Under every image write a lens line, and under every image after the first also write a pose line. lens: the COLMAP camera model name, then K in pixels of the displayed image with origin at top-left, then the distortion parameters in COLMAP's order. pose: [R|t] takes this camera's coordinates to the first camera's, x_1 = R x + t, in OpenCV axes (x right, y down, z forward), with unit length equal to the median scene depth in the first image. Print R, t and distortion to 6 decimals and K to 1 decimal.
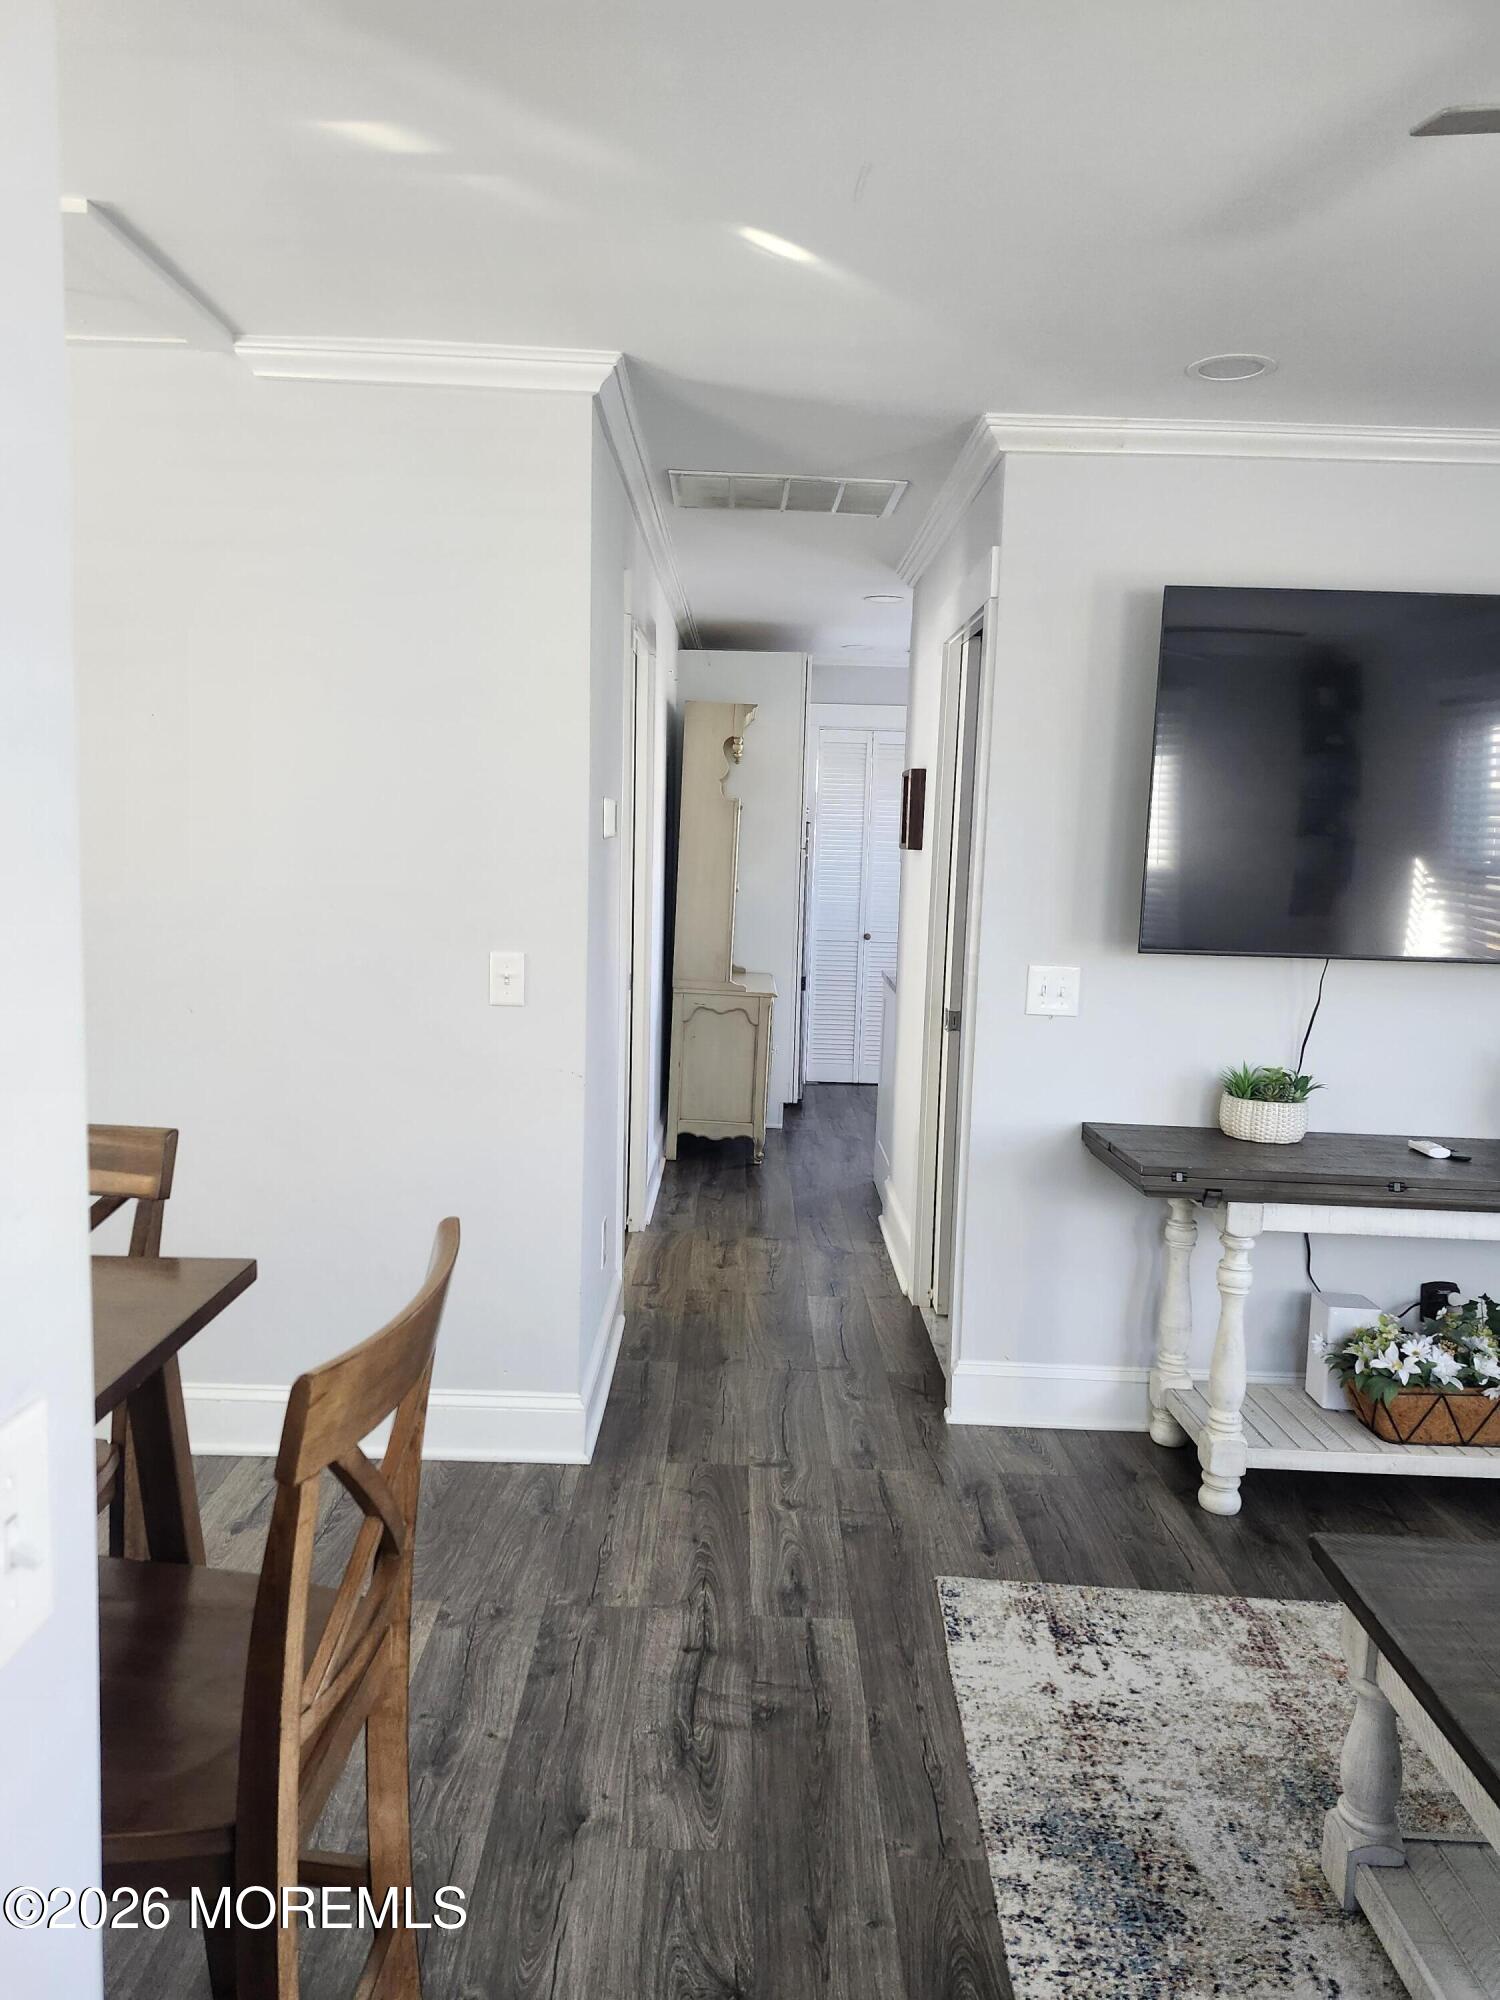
lens RADIAL K [[1372.1, 0, 754.7], [0, 1372.1, 985.2], [0, 0, 1]] dist [0.022683, -0.000464]
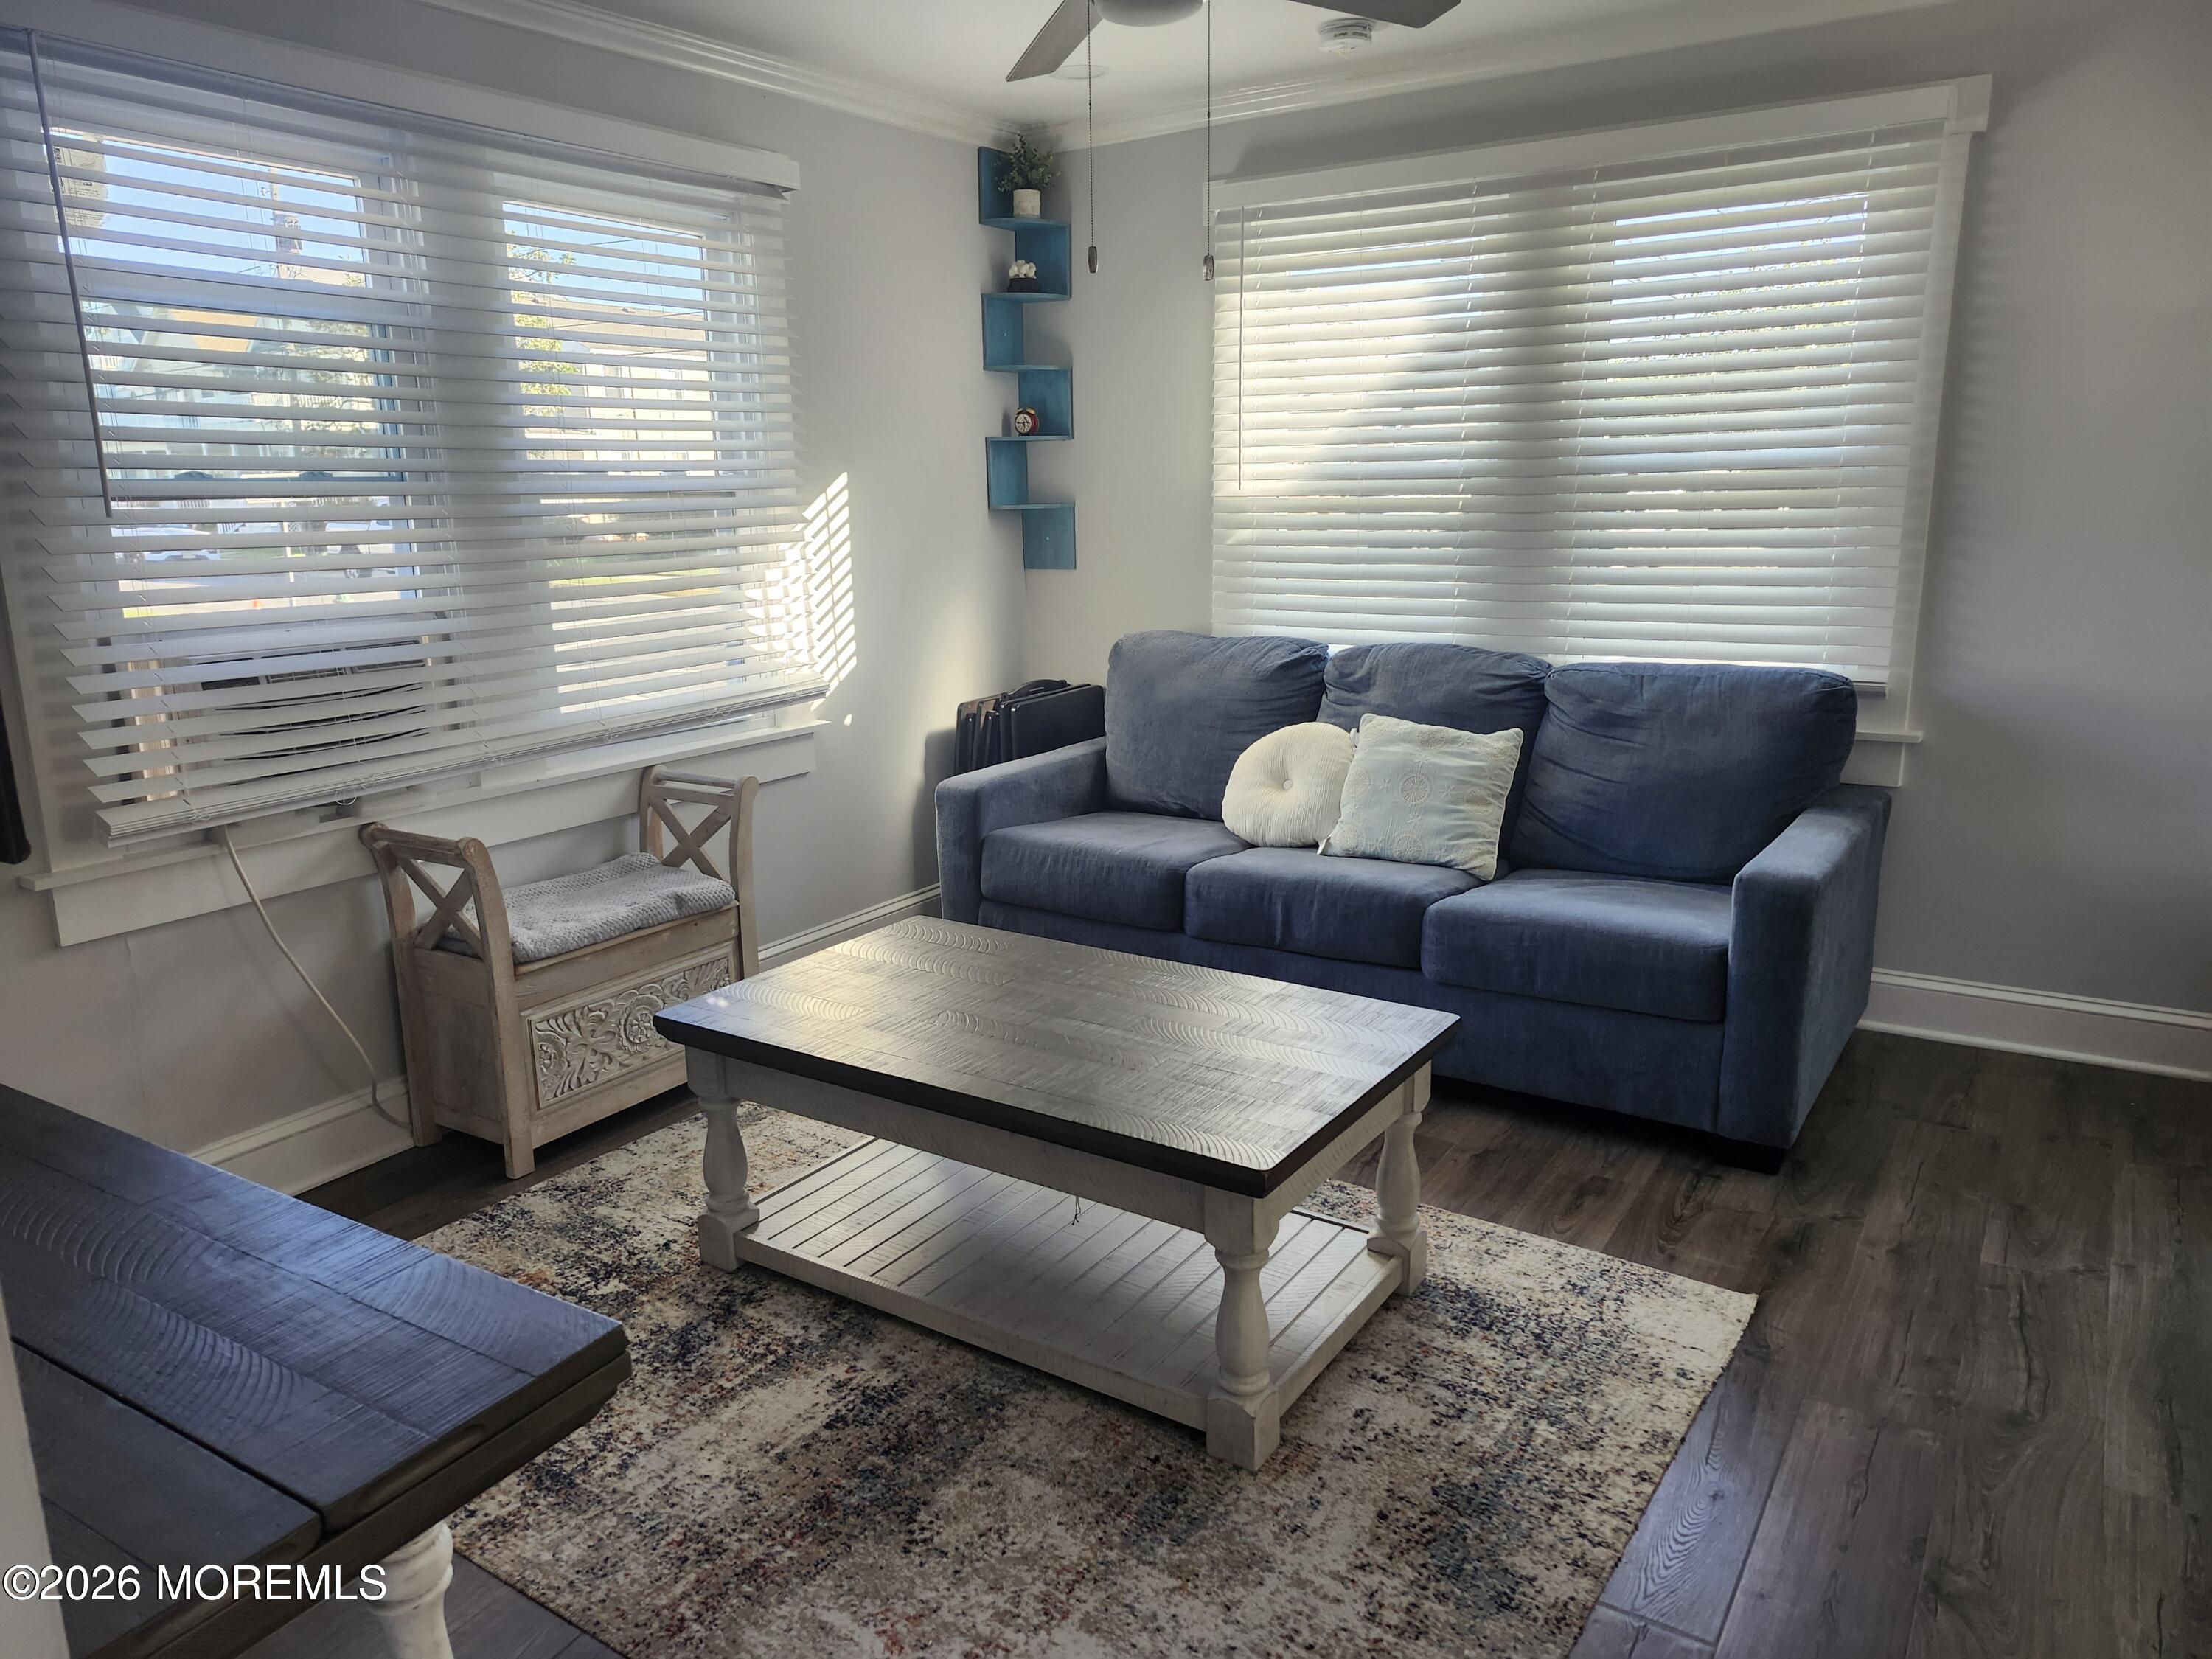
lens RADIAL K [[1517.5, 0, 1088.3], [0, 1517.5, 814.8], [0, 0, 1]] dist [0.022683, -0.000464]
pose [[-0.824946, -0.151321, 0.544578, -0.021693], [0.054673, 0.937613, 0.343354, -0.196086], [-0.562560, 0.313022, -0.765208, 1.756181]]
